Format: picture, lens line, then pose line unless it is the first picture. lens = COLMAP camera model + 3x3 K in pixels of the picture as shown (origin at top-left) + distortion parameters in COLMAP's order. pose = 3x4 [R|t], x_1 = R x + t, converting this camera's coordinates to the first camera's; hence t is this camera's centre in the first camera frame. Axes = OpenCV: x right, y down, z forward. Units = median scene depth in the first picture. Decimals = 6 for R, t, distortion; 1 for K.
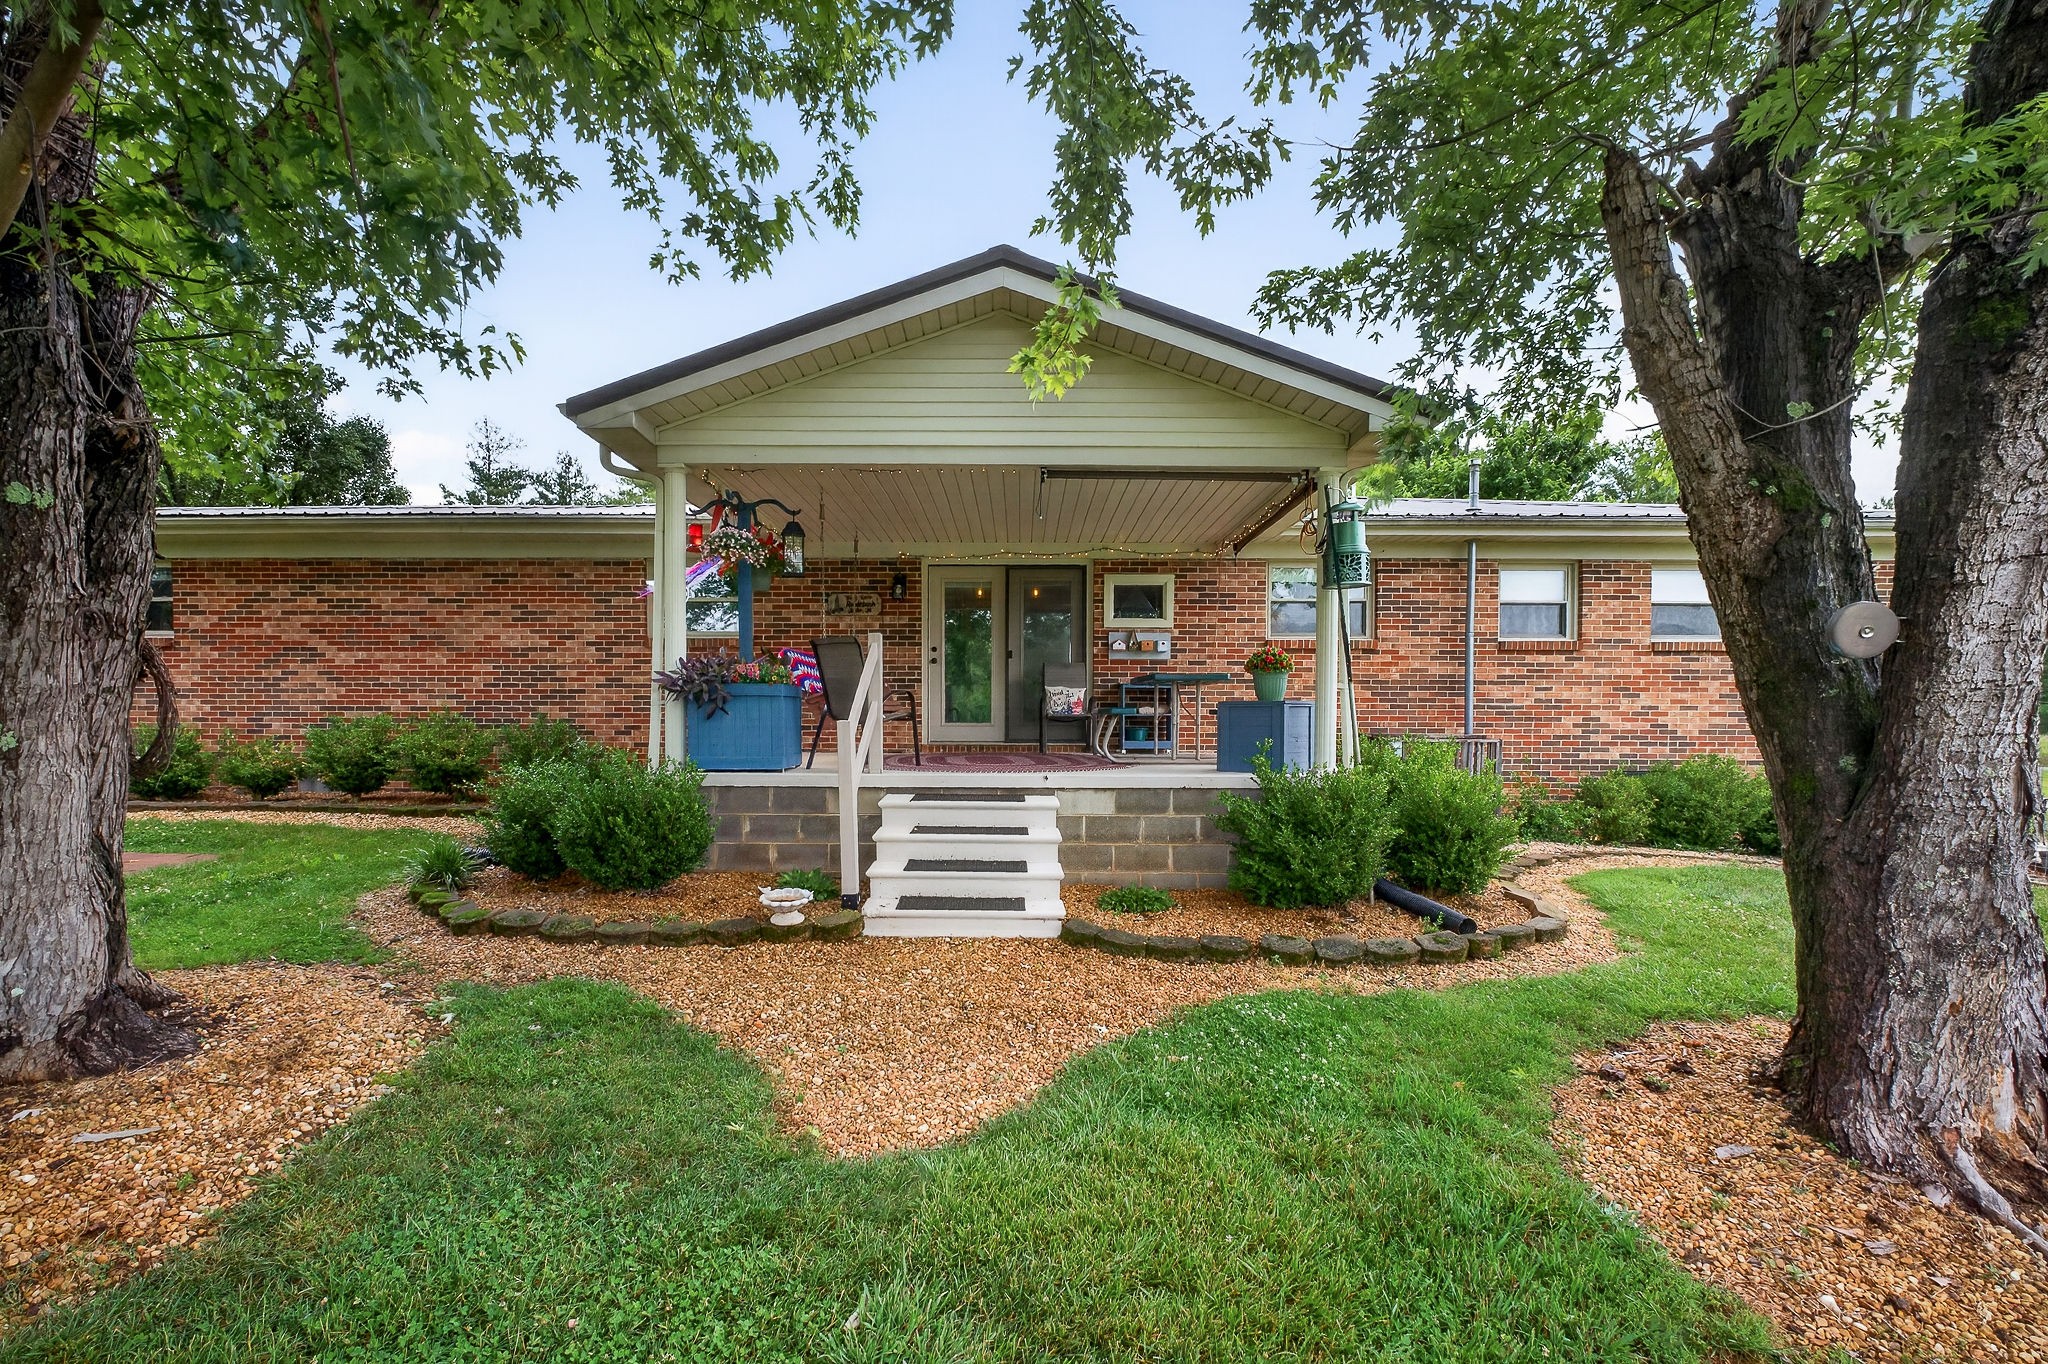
lens RADIAL K [[916.4, 0, 1020.8], [0, 916.4, 732.0], [0, 0, 1]] dist [0.000321, 0.000013]
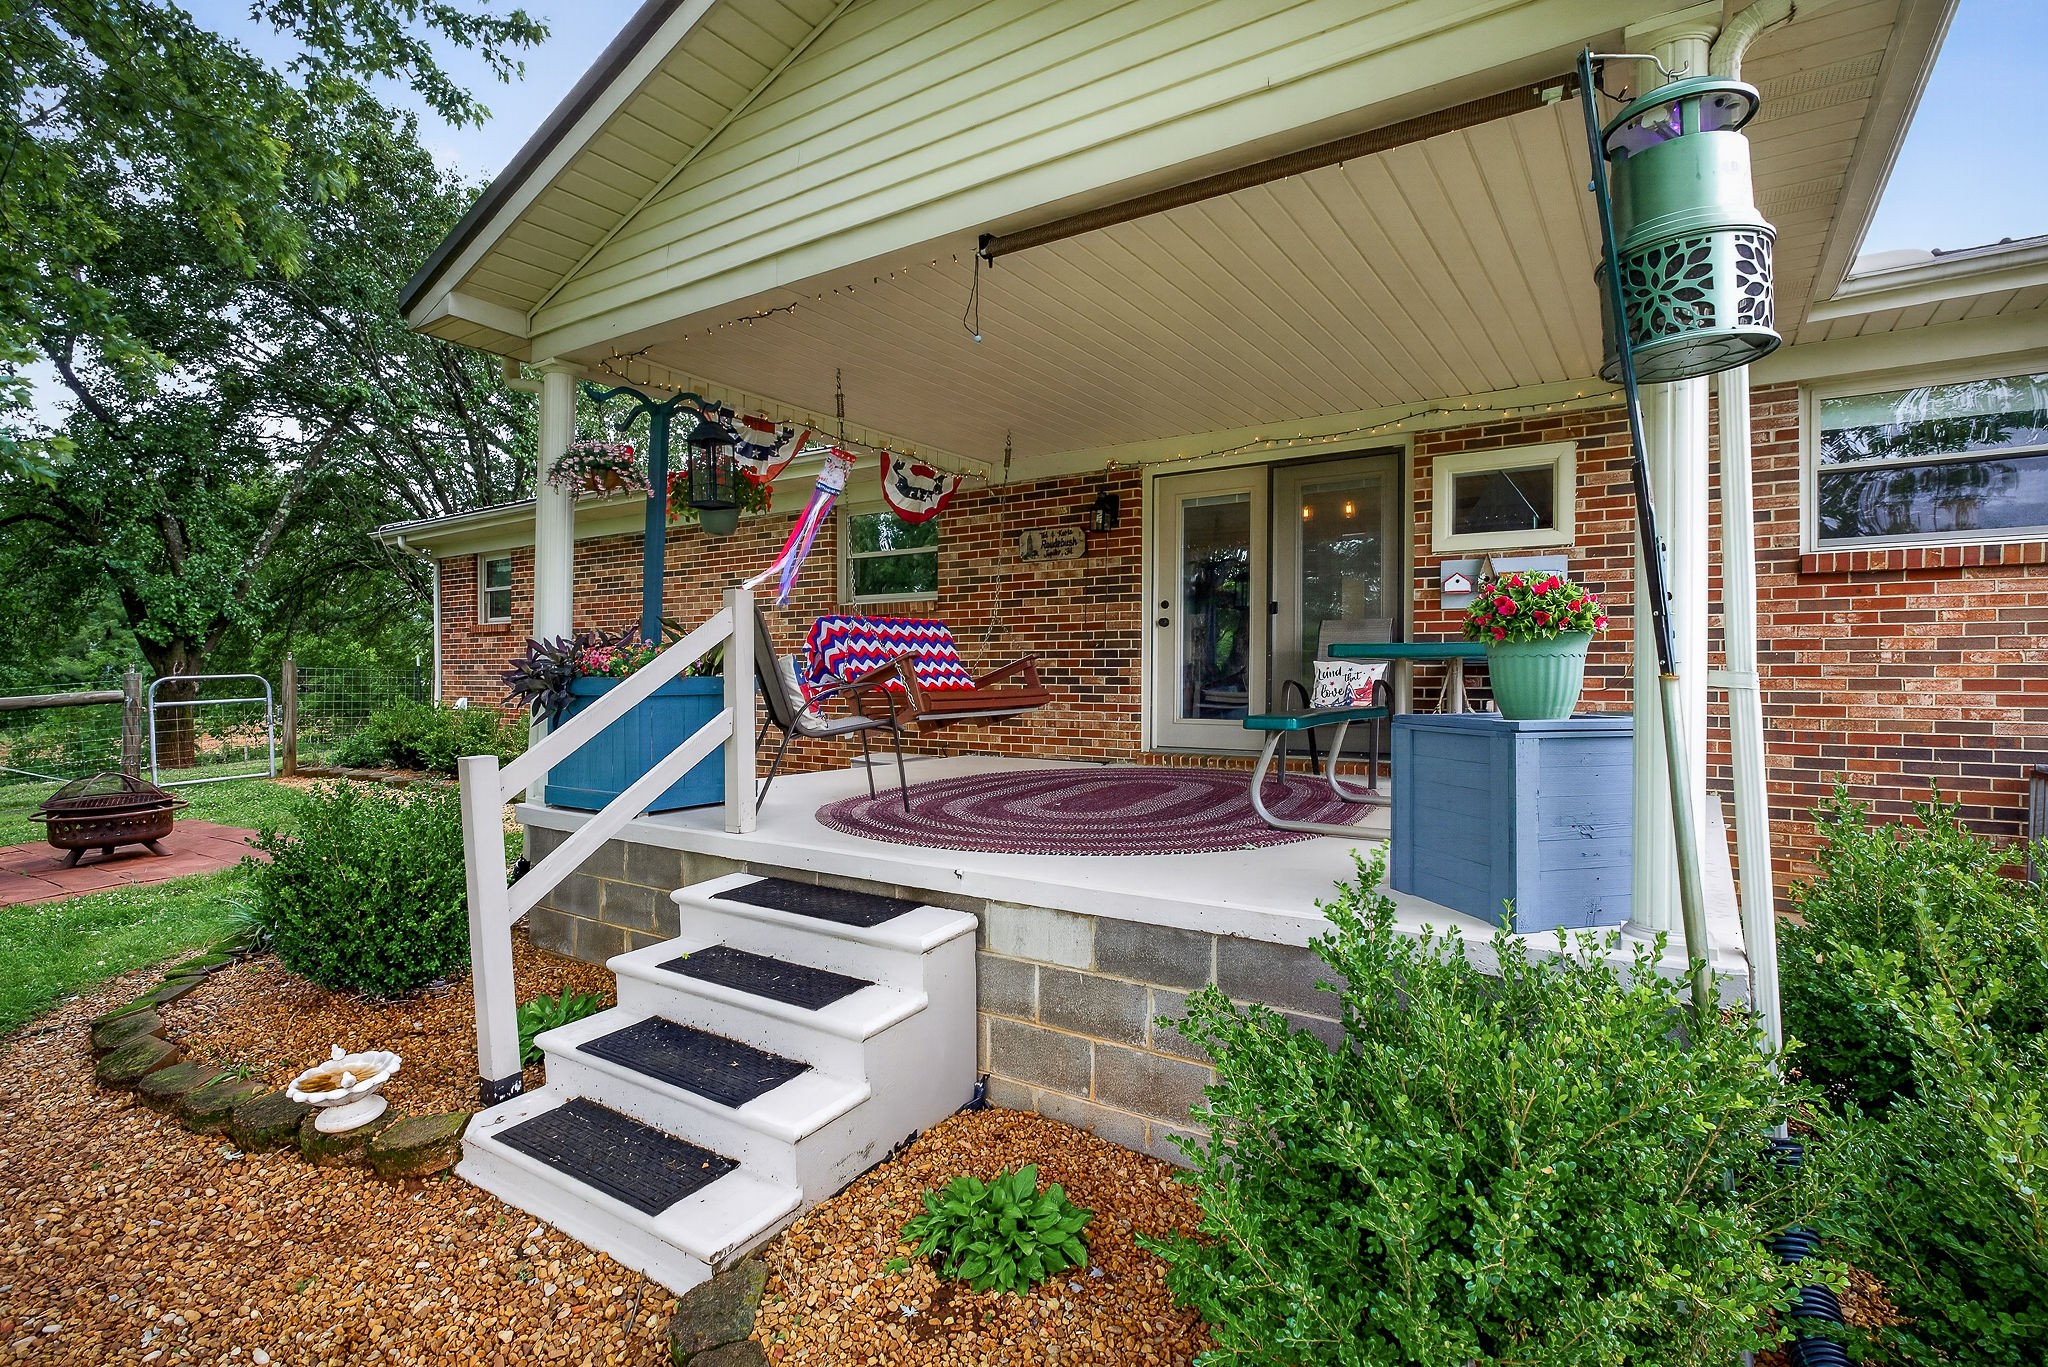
lens RADIAL K [[991.7, 0, 1024.0], [0, 991.7, 683.5], [0, 0, 1]] dist [-0.002544, -0.000043]
pose [[0.836714, 0.003019, -0.547632, 0.213052], [-0.007412, 0.999956, -0.005812, -0.029813], [0.547590, 0.008922, 0.836699, 0.364612]]
